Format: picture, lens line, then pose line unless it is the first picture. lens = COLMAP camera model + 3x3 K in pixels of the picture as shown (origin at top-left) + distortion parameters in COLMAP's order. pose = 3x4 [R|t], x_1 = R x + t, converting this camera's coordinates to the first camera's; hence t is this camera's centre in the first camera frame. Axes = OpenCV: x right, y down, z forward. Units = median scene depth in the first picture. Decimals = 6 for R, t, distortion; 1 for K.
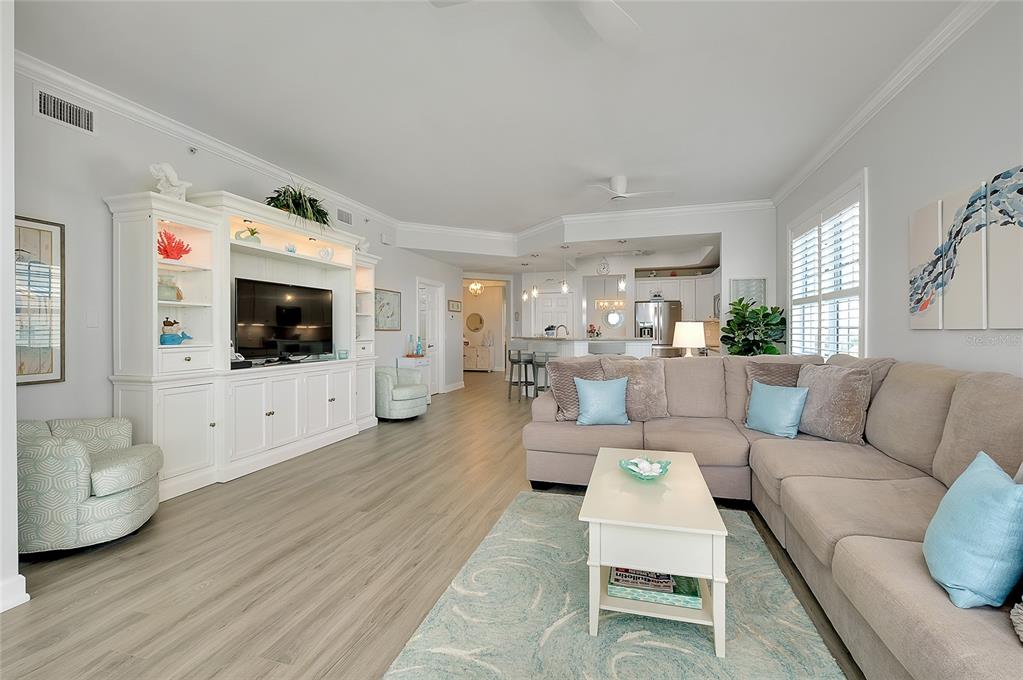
lens RADIAL K [[447.9, 0, 511.8], [0, 447.9, 334.6], [0, 0, 1]] dist [-0.006108, 0.000358]
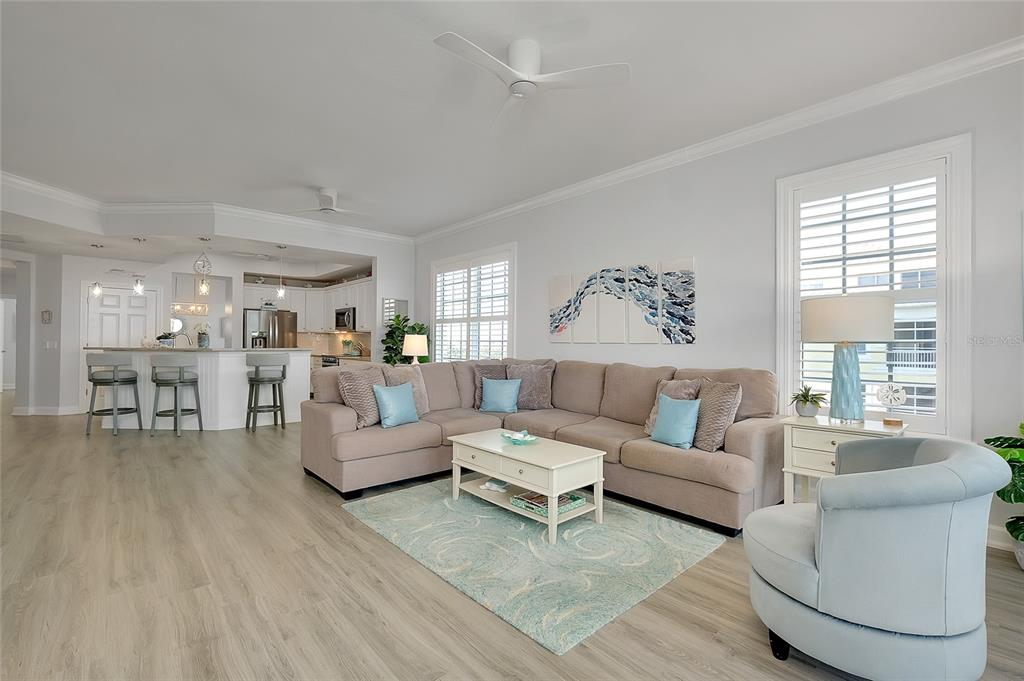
lens RADIAL K [[448.3, 0, 517.4], [0, 448.3, 337.5], [0, 0, 1]] dist [-0.006108, 0.000358]
pose [[0.523979, 0.019576, 0.851506, -0.697659], [-0.003609, 0.999778, -0.020764, 0.005392], [-0.851723, 0.007807, 0.523933, 0.182980]]
